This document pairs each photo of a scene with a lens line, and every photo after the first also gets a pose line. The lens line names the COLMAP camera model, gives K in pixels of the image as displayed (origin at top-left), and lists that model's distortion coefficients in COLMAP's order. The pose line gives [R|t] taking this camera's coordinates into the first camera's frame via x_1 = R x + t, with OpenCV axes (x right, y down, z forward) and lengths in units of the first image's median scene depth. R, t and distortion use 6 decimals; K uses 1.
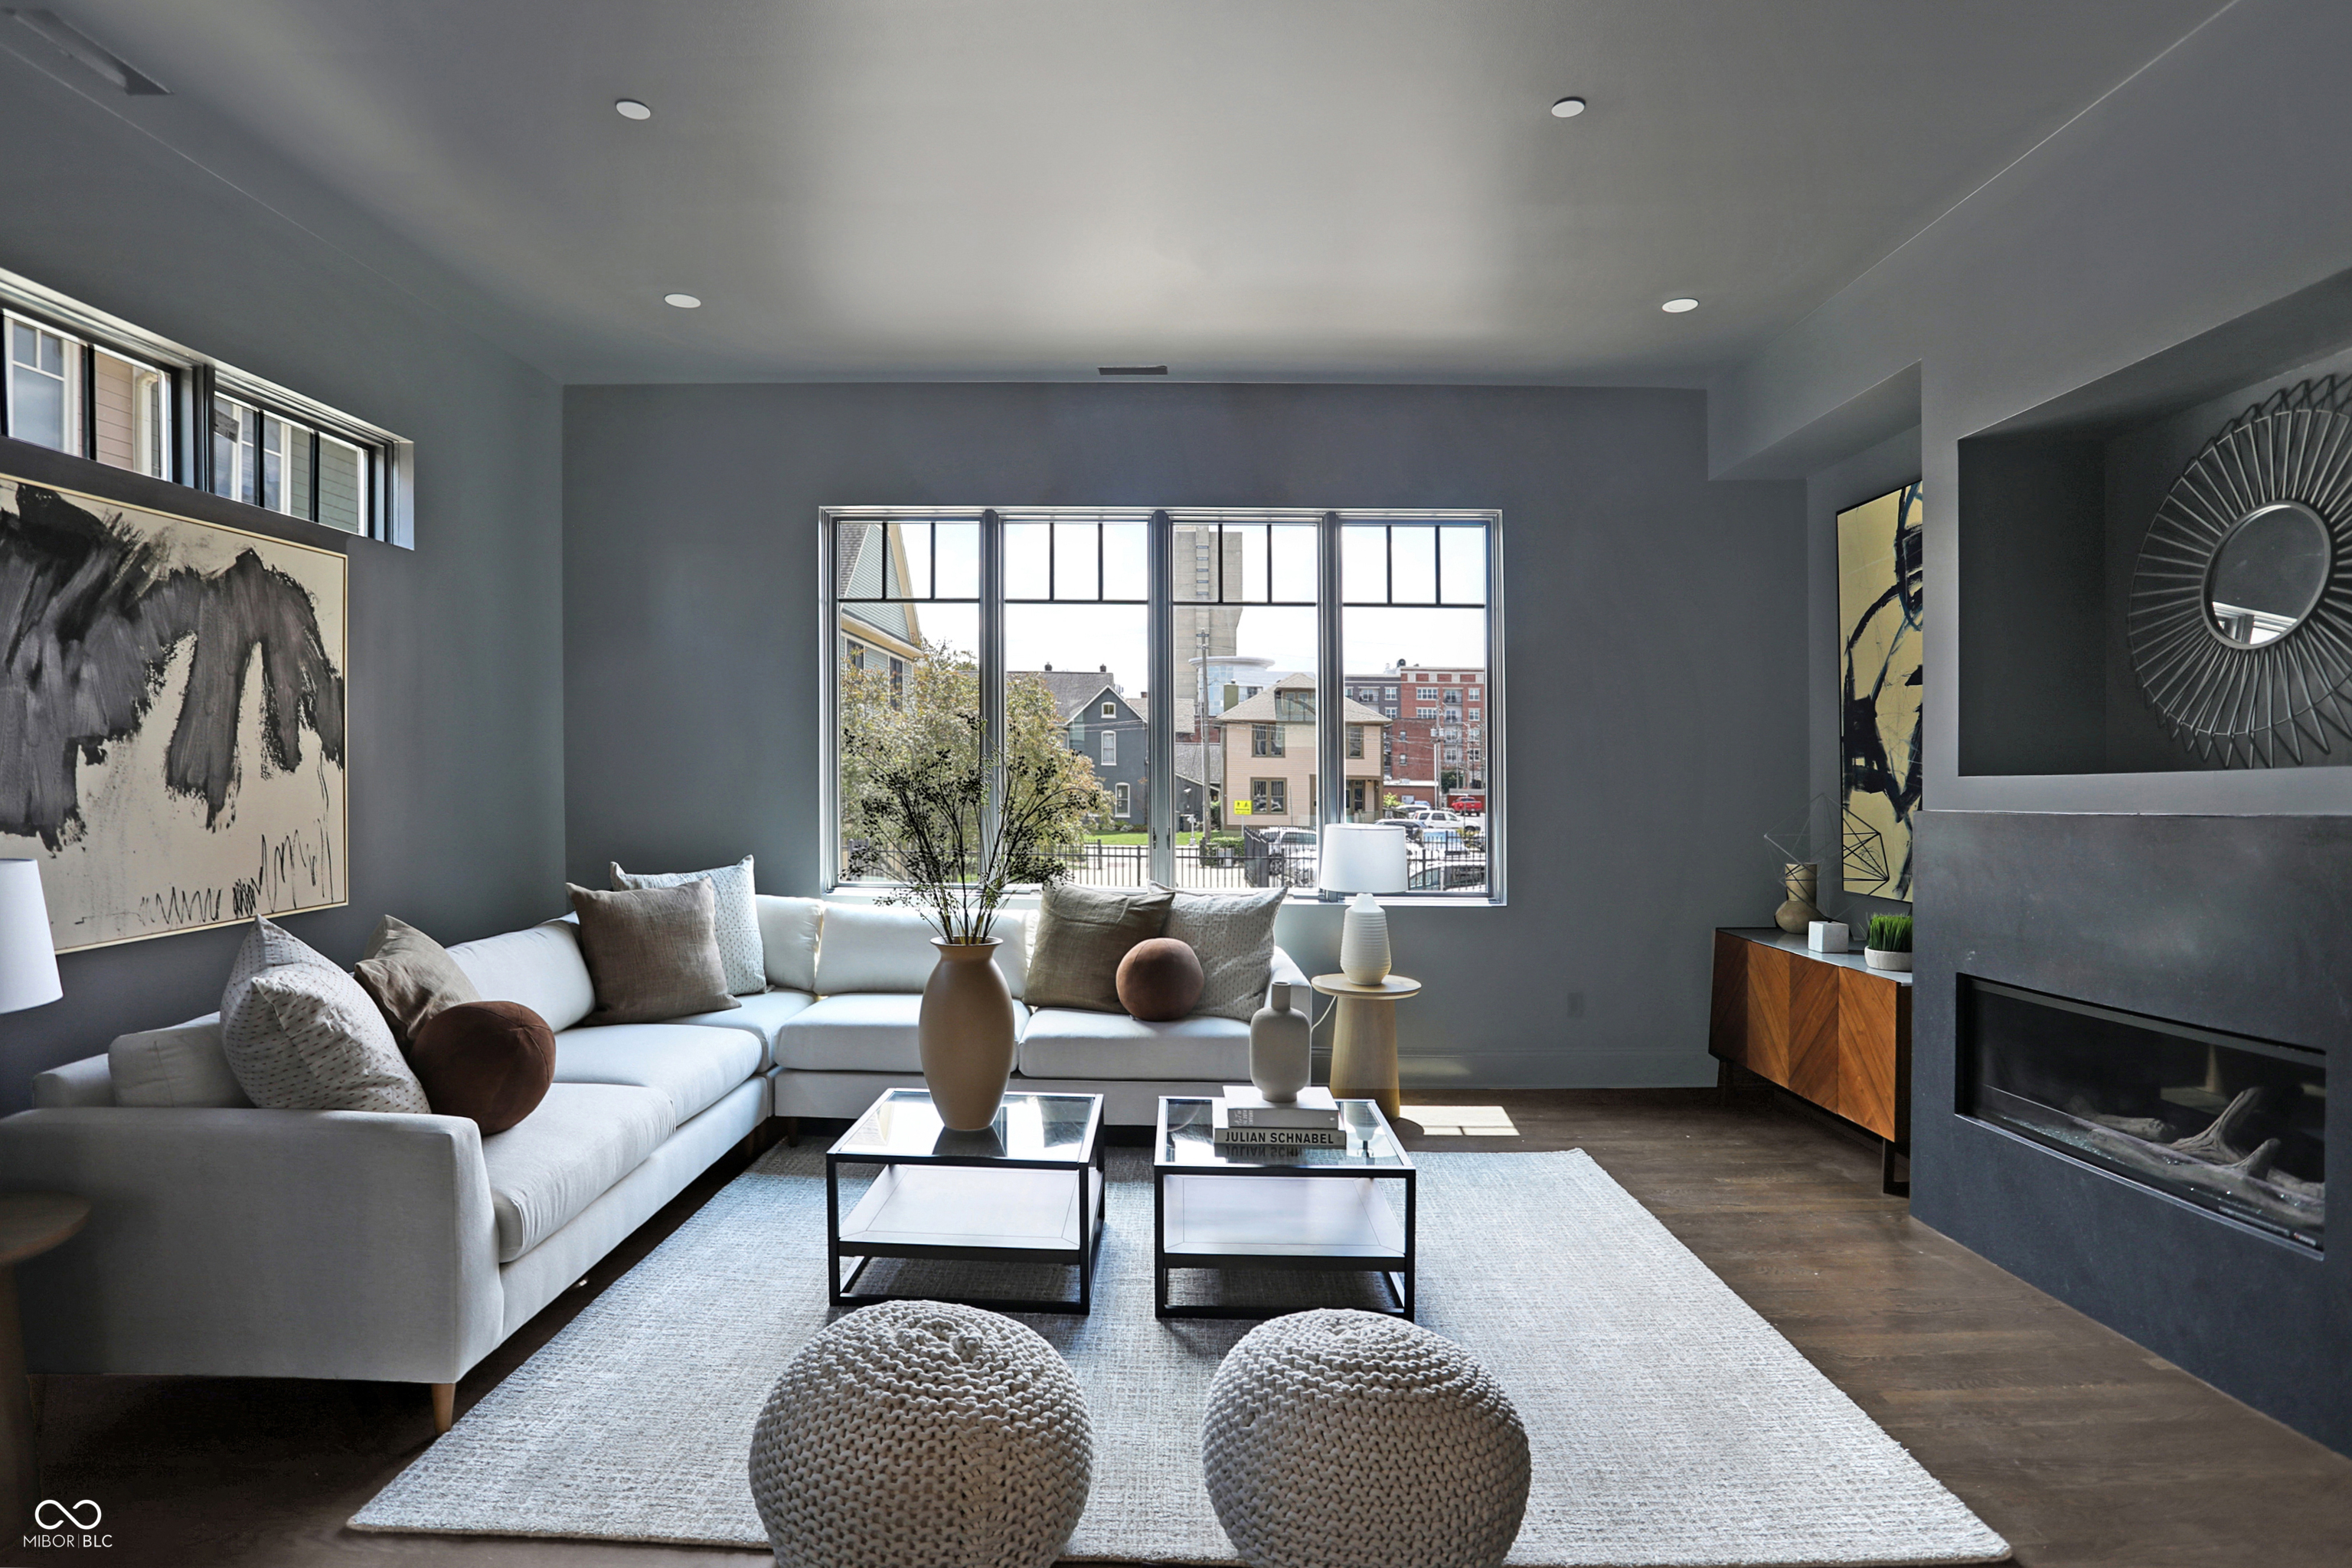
lens RADIAL K [[1210.7, 0, 1166.5], [0, 1210.7, 771.1], [0, 0, 1]] dist [-0.051506, -0.002219]
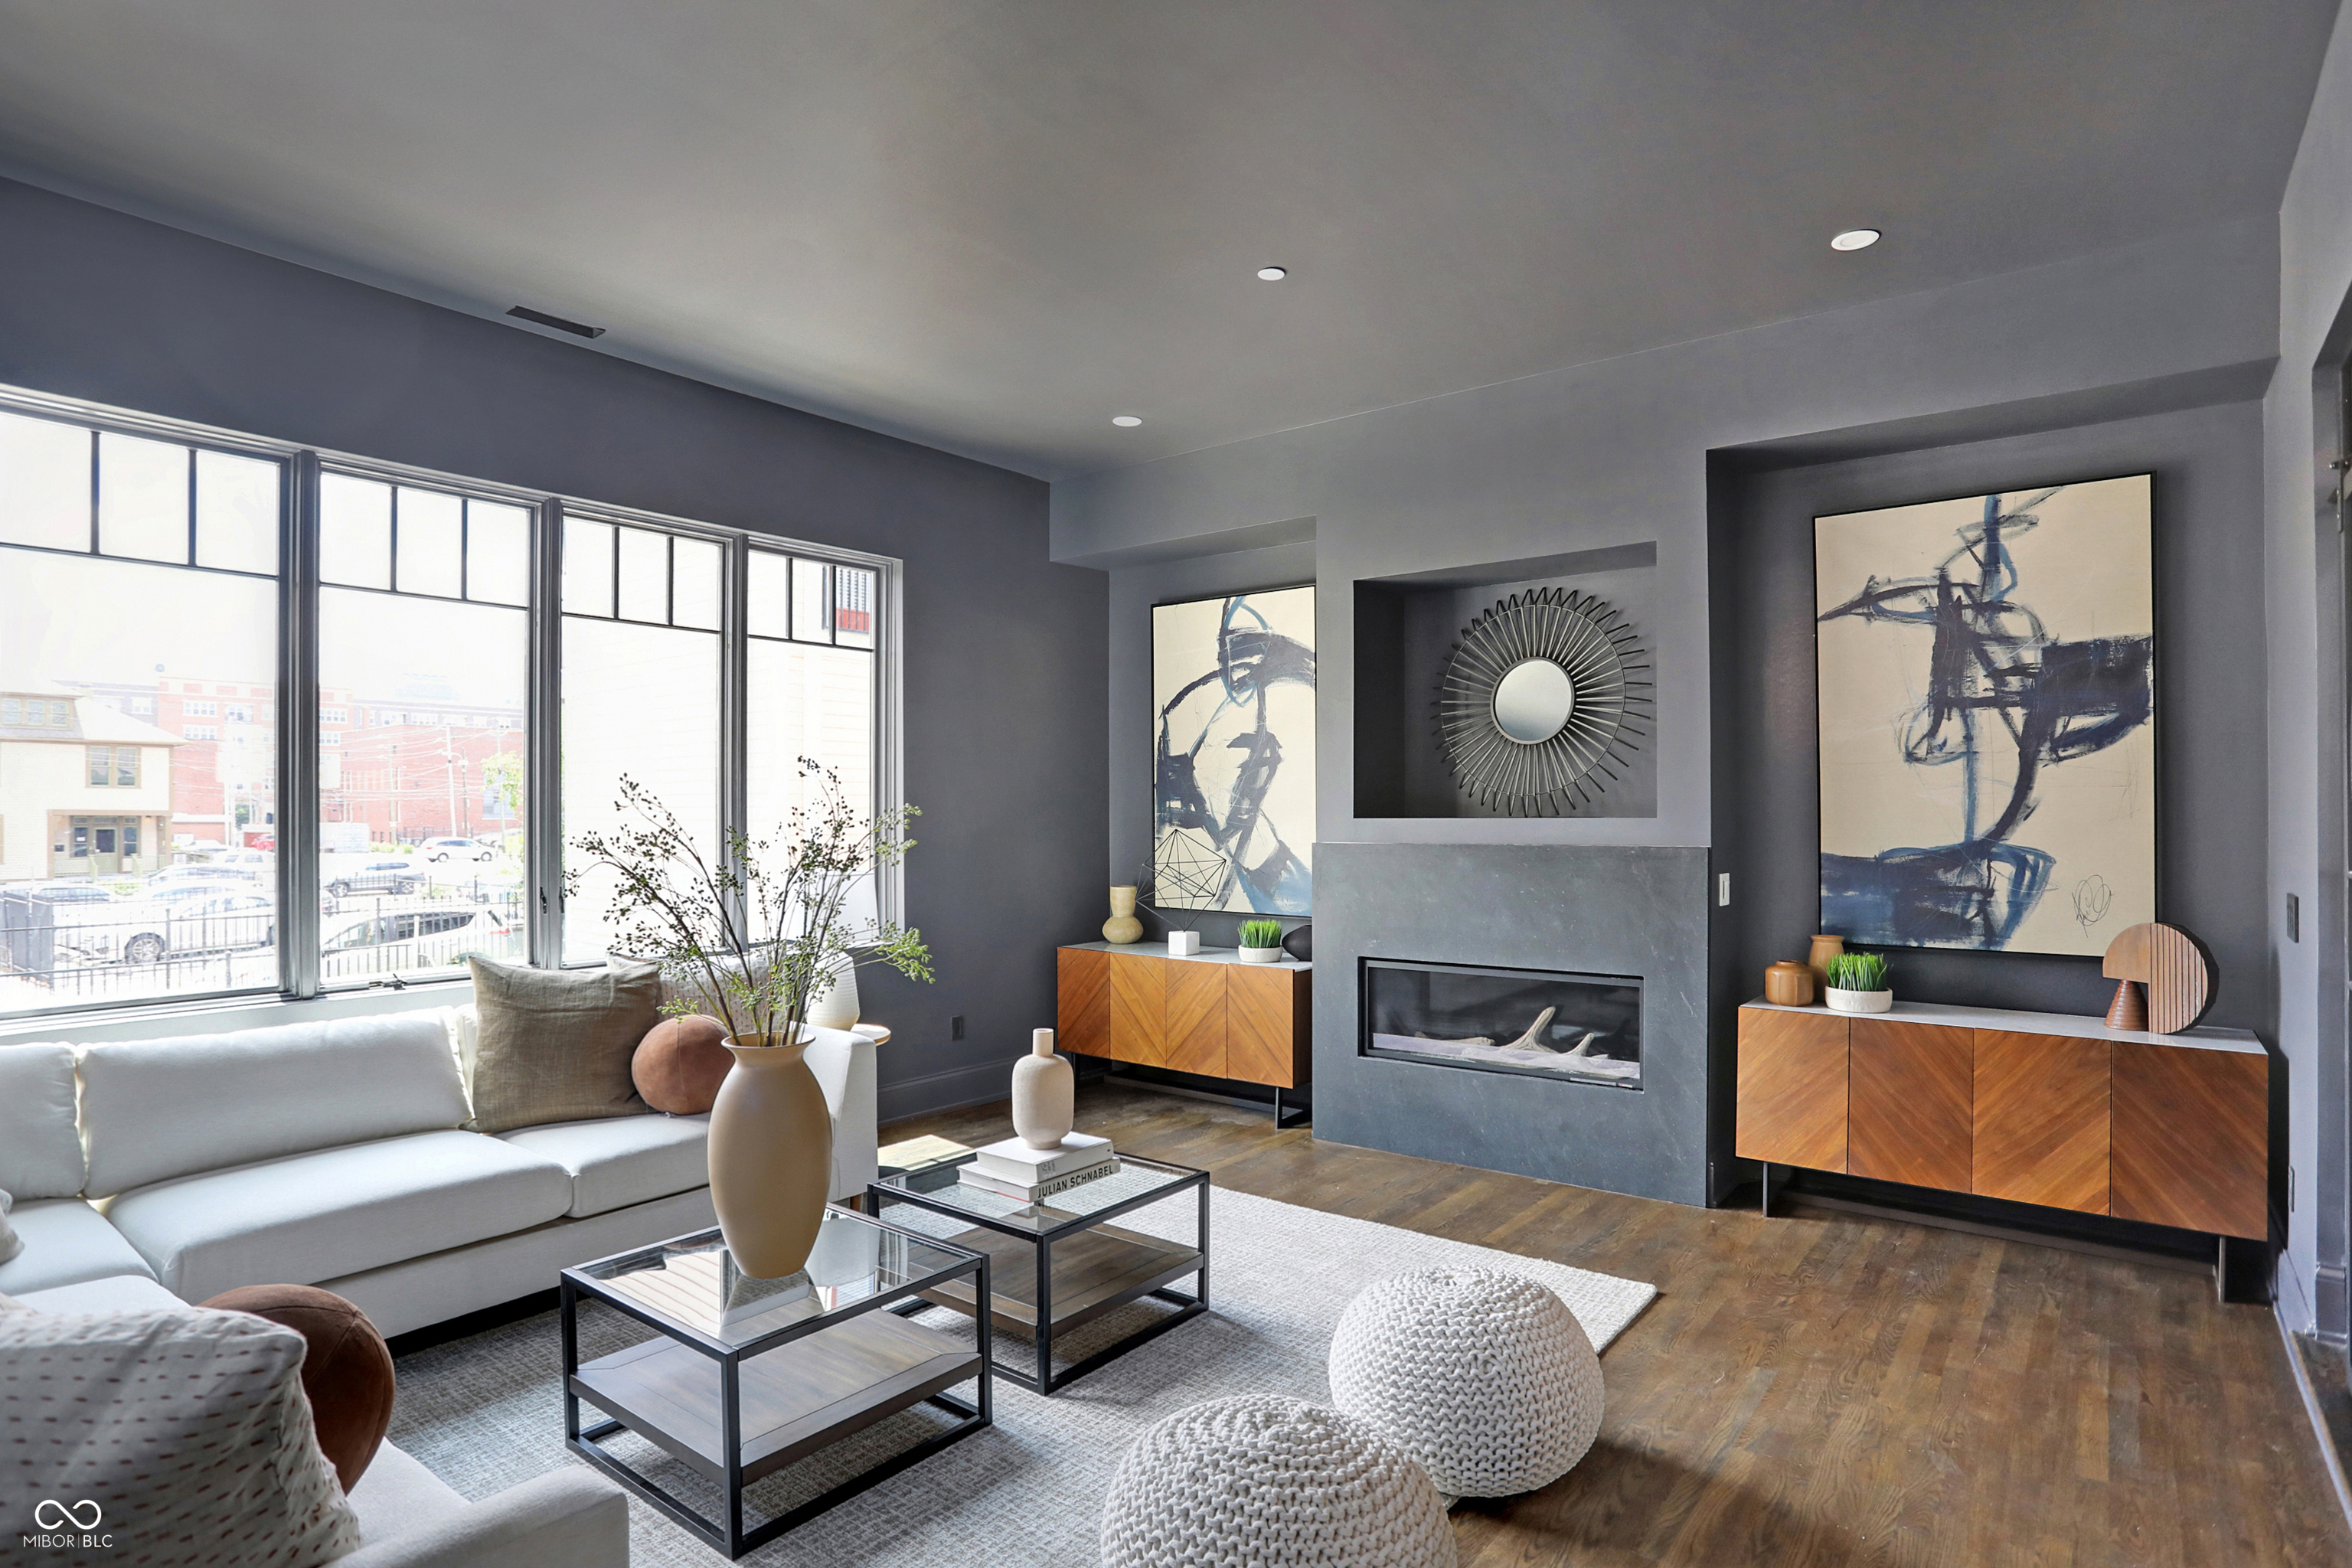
lens RADIAL K [[1210.7, 0, 1159.9], [0, 1210.7, 806.4], [0, 0, 1]] dist [-0.051506, -0.002219]
pose [[0.617834, -0.003637, 0.786300, -0.521575], [0.001109, 0.999992, 0.003754, -0.012793], [-0.786308, -0.001447, 0.617834, 0.246239]]
